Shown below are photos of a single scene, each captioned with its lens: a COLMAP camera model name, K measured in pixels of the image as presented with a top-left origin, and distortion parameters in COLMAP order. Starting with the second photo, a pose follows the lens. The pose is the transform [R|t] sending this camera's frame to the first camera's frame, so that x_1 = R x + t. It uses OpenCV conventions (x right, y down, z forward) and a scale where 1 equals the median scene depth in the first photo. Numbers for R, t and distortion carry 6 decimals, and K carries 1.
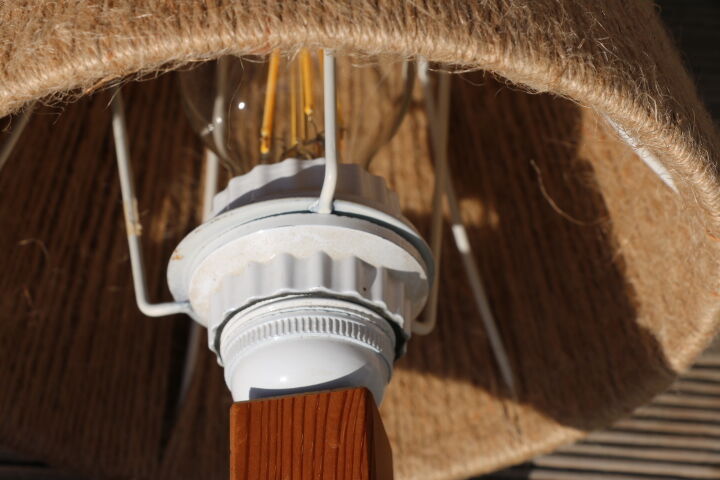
lens RADIAL K [[1930.6, 0, 359.5], [0, 1930.6, 240.4], [0, 0, 1]] dist [0.372550, 0.000000]
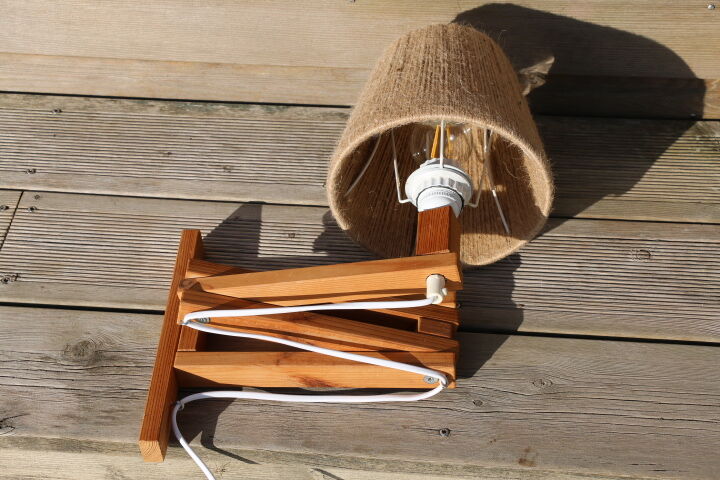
lens RADIAL K [[1490.7, 0, 360.1], [0, 1490.7, 239.8], [0, 0, 1]] dist [0.230539, 0.000000]
pose [[0.981304, -0.042142, -0.187793, 0.366006], [0.013017, 0.988031, -0.153702, 0.567272], [0.192023, 0.148384, 0.970108, -1.890685]]
